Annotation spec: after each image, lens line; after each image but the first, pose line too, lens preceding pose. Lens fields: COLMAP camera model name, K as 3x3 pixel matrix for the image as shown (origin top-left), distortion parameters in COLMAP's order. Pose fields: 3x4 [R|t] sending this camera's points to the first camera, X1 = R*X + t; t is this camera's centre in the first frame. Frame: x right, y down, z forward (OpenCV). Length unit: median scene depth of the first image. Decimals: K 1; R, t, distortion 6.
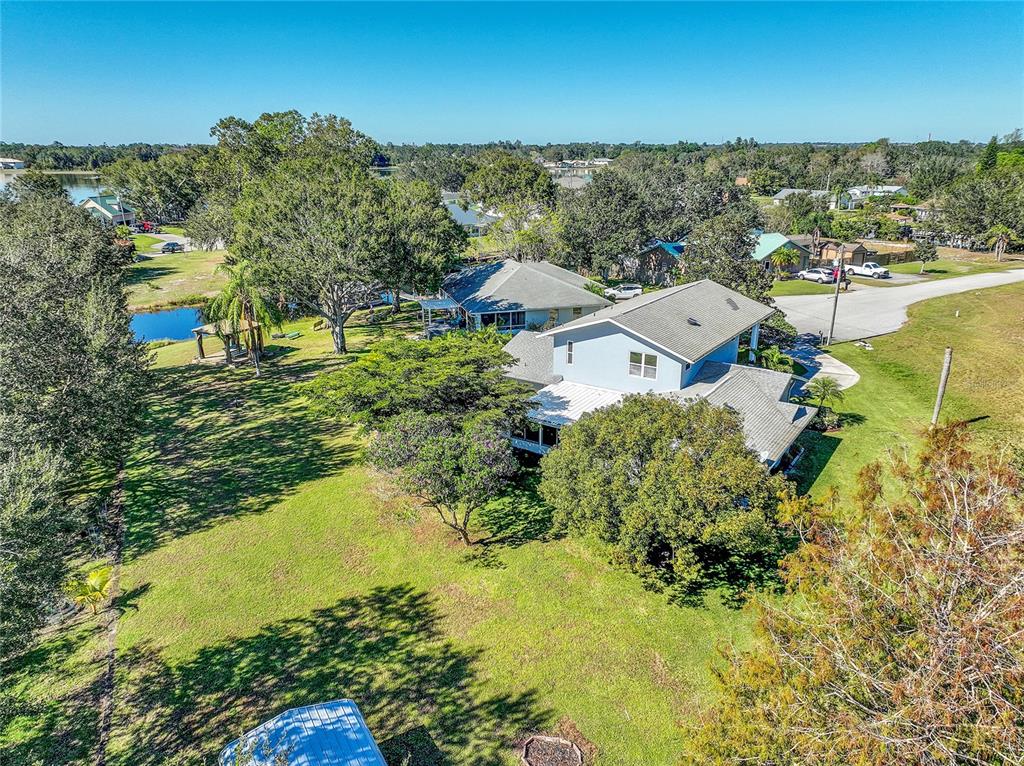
lens RADIAL K [[718.4, 0, 509.1], [0, 718.4, 380.9], [0, 0, 1]] dist [0.009127, 0.002298]
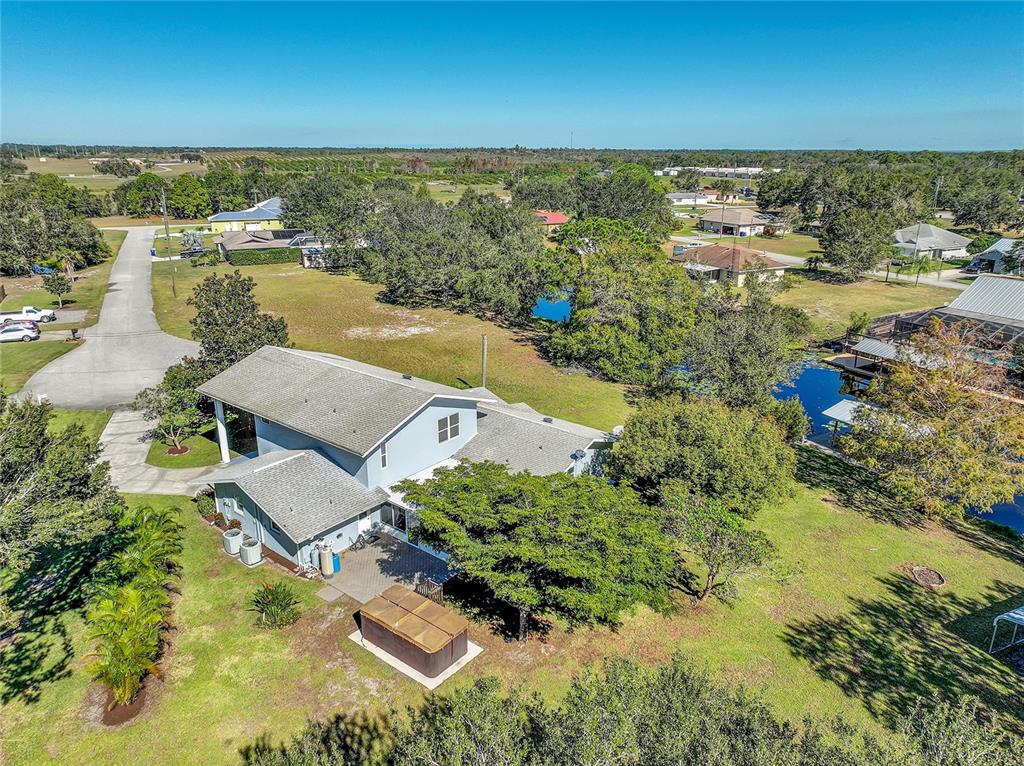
lens RADIAL K [[718.4, 0, 508.1], [0, 718.4, 378.7], [0, 0, 1]] dist [0.009127, 0.002298]
pose [[0.077697, -0.305014, 0.949173, -0.680891], [0.302396, 0.914411, 0.269090, -0.305429], [-0.950010, 0.266119, 0.163282, 0.699517]]
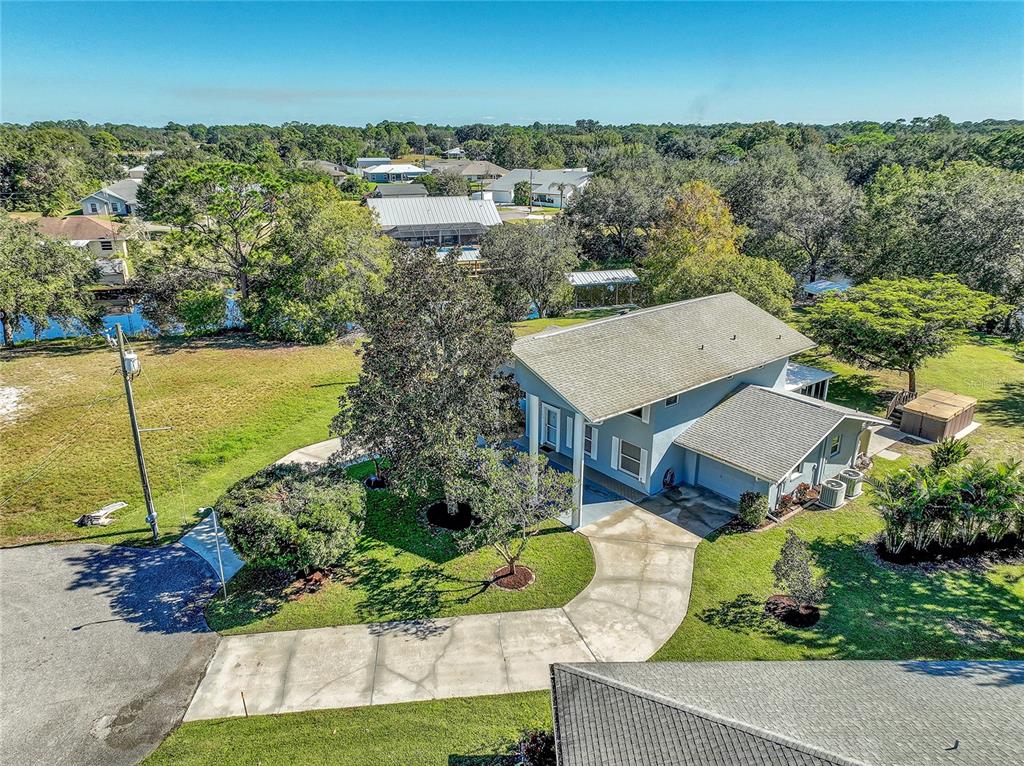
lens RADIAL K [[718.4, 0, 510.5], [0, 718.4, 385.1], [0, 0, 1]] dist [0.009127, 0.002298]
pose [[-0.961545, -0.094436, 0.257899, 0.153522], [0.083582, 0.793867, 0.602320, -0.540132], [-0.261619, 0.600713, -0.755446, 1.725902]]
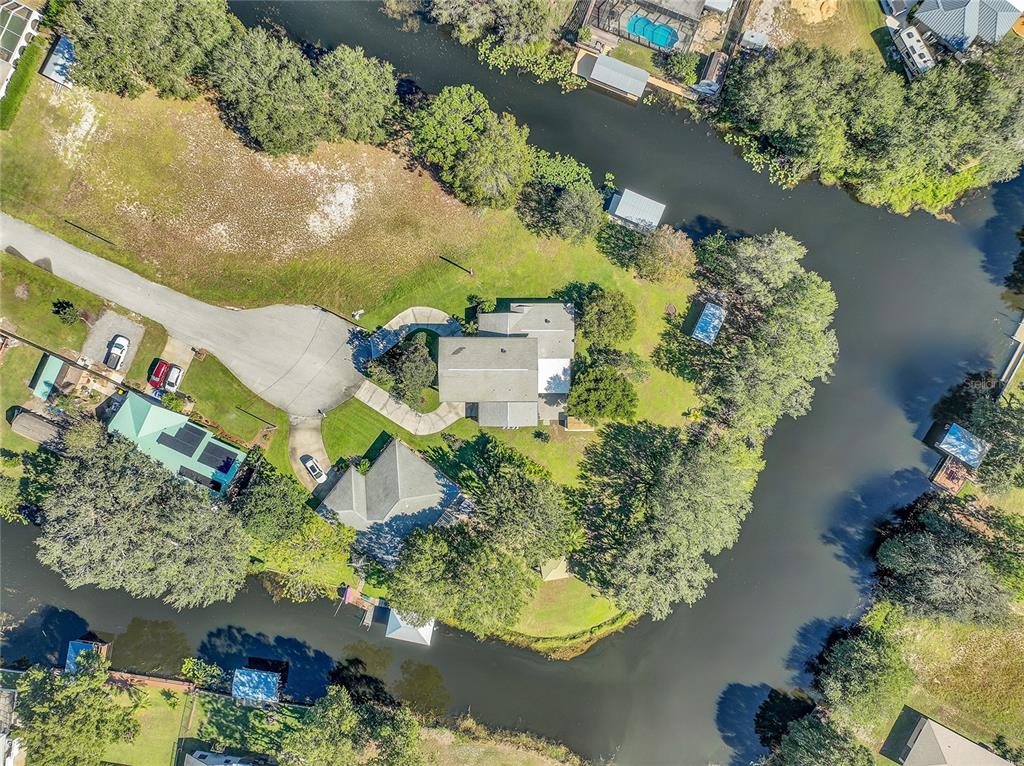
lens RADIAL K [[718.4, 0, 514.8], [0, 718.4, 385.0], [0, 0, 1]] dist [0.009127, 0.002298]
pose [[-0.571531, -0.820465, -0.013791, 0.166950], [0.262936, -0.199028, 0.944062, -2.520327], [-0.777314, 0.535934, 0.329480, 0.180232]]
